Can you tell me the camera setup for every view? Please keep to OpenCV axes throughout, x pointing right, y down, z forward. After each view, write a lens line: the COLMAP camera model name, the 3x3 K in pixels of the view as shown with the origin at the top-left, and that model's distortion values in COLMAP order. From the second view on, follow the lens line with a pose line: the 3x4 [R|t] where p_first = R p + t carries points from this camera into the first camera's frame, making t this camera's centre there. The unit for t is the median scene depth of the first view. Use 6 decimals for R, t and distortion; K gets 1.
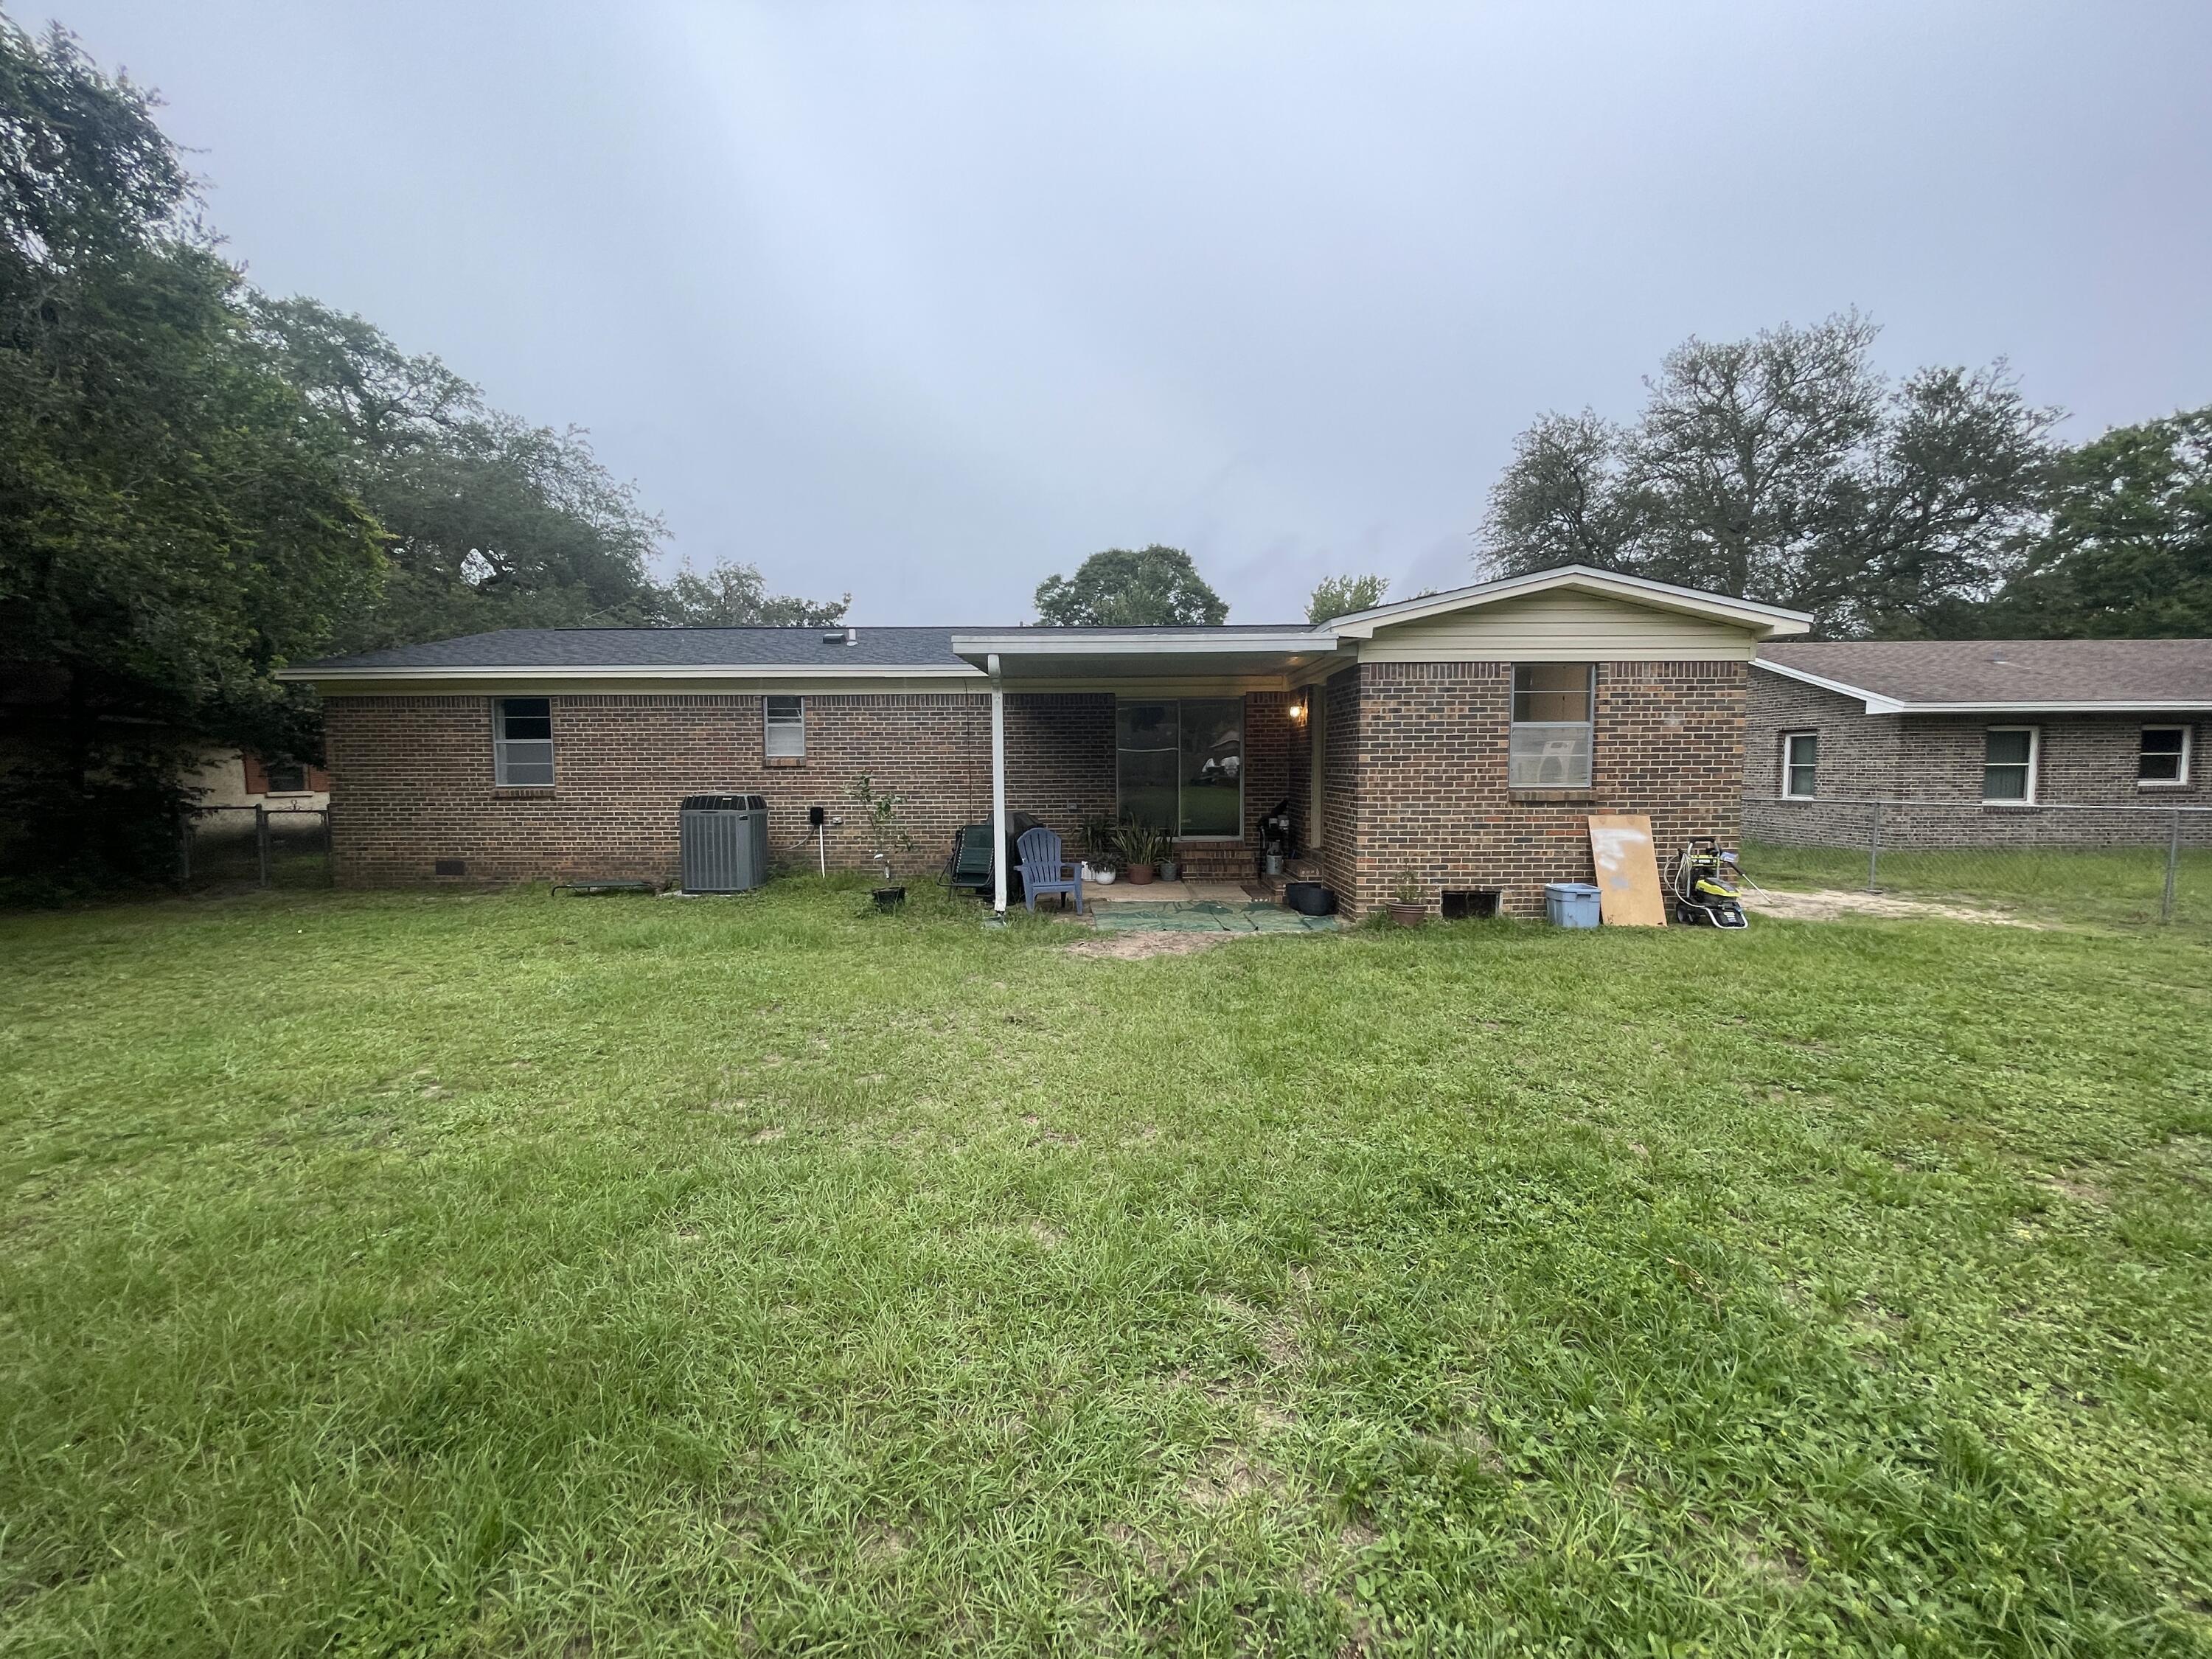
lens RADIAL K [[892.6, 0, 1106.0], [0, 892.6, 829.5], [0, 0, 1]] dist [-0.010806, -0.000103]
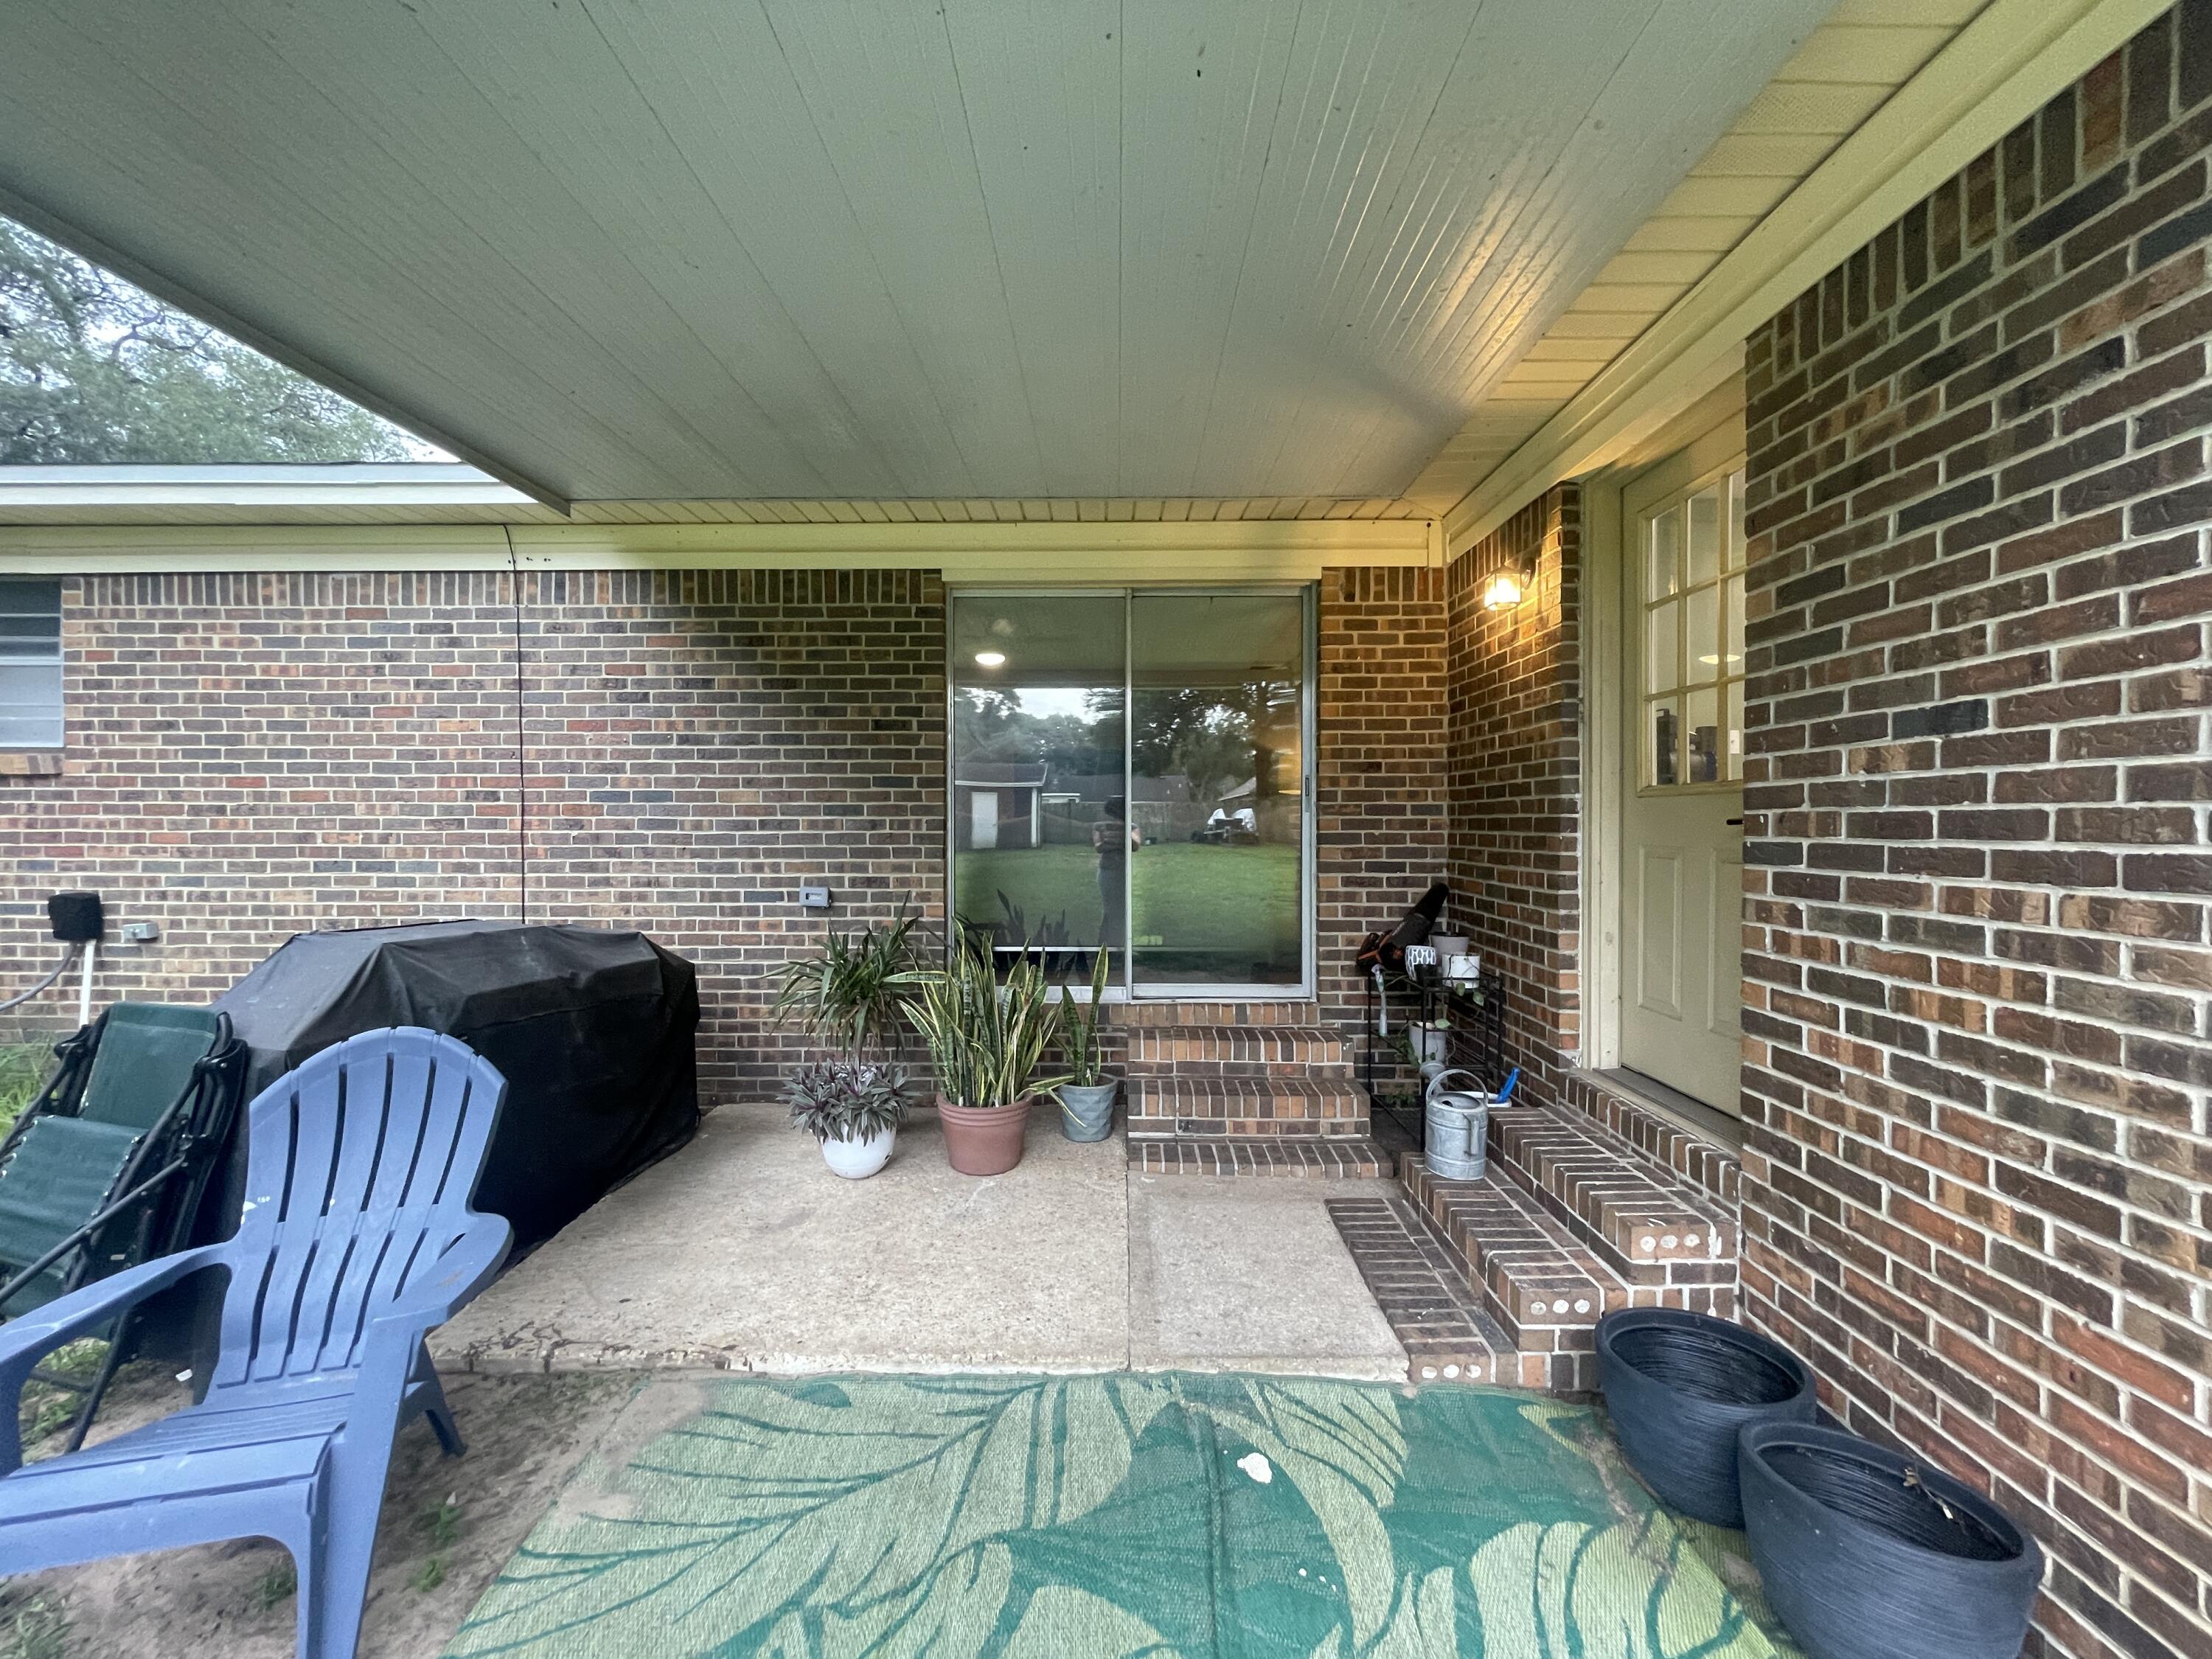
lens RADIAL K [[892.6, 0, 1106.0], [0, 892.6, 829.5], [0, 0, 1]] dist [-0.010806, -0.000103]
pose [[0.999915, 0.008722, -0.009680, 0.078695], [-0.009341, 0.997786, -0.065841, -0.030870], [0.009085, 0.065926, 0.997783, 0.670213]]
